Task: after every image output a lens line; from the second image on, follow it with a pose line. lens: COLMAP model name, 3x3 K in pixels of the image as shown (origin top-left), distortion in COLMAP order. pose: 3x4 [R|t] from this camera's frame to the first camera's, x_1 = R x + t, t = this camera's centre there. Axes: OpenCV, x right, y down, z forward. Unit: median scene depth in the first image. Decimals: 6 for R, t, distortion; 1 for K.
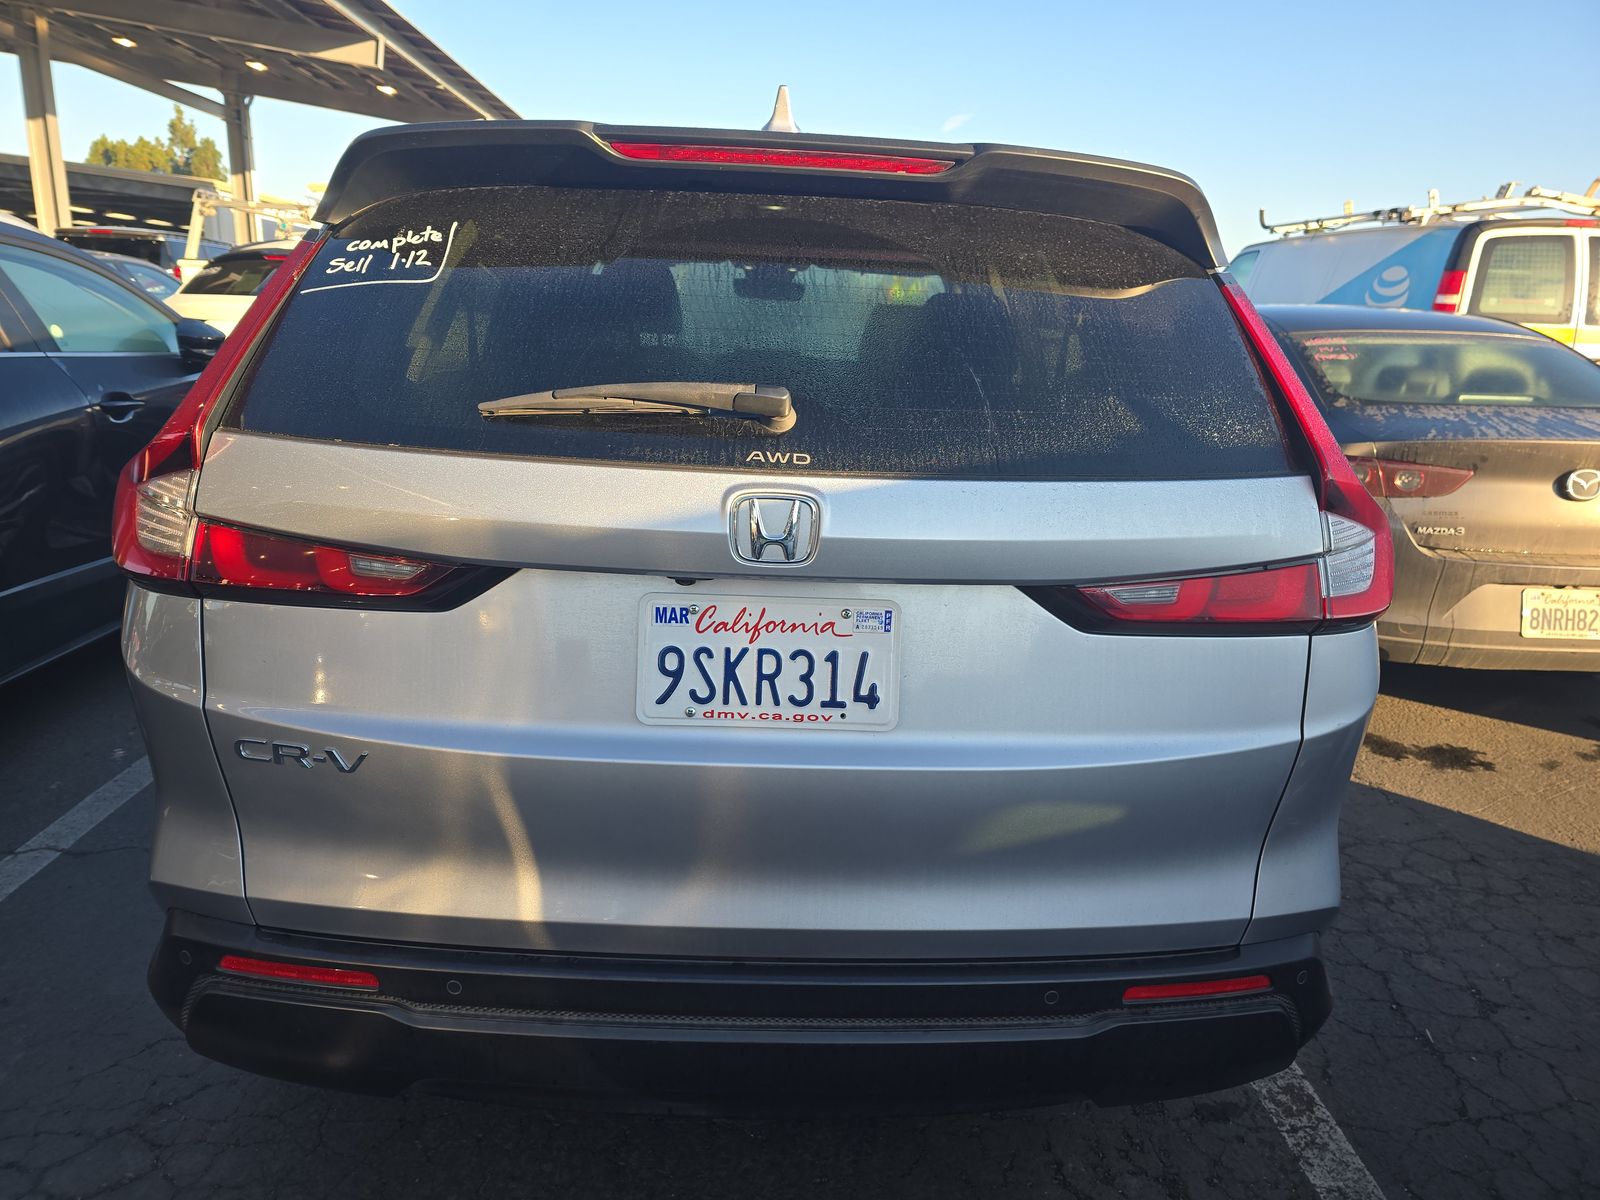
lens RADIAL K [[1055.2, 0, 800.0], [0, 1055.2, 600.0], [0, 0, 1]] dist [0.098385, -0.084207]
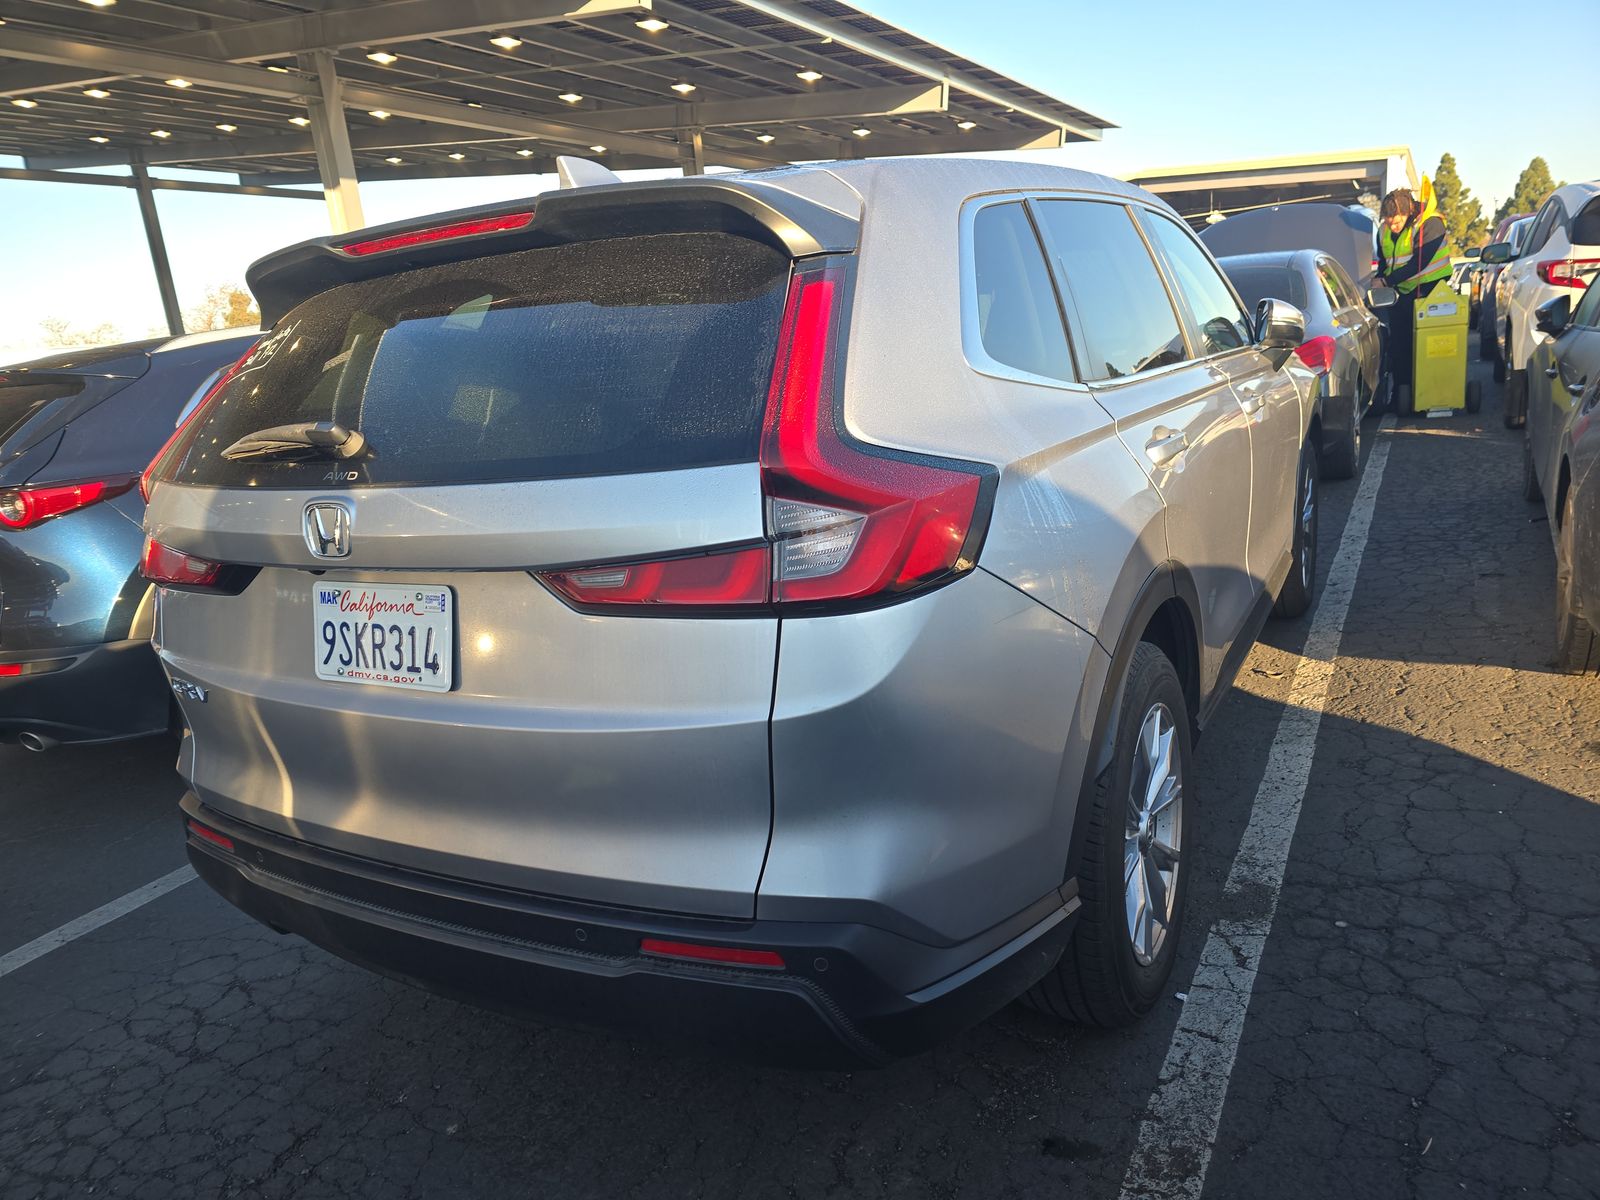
lens RADIAL K [[1069.3, 0, 800.0], [0, 1069.3, 600.0], [0, 0, 1]] dist [0.032394, -0.002243]
pose [[0.842870, 0.000743, -0.538116, 1.100054], [-0.000965, 1.000000, -0.000131, 0.016515], [0.538116, 0.000630, 0.842870, 0.175141]]
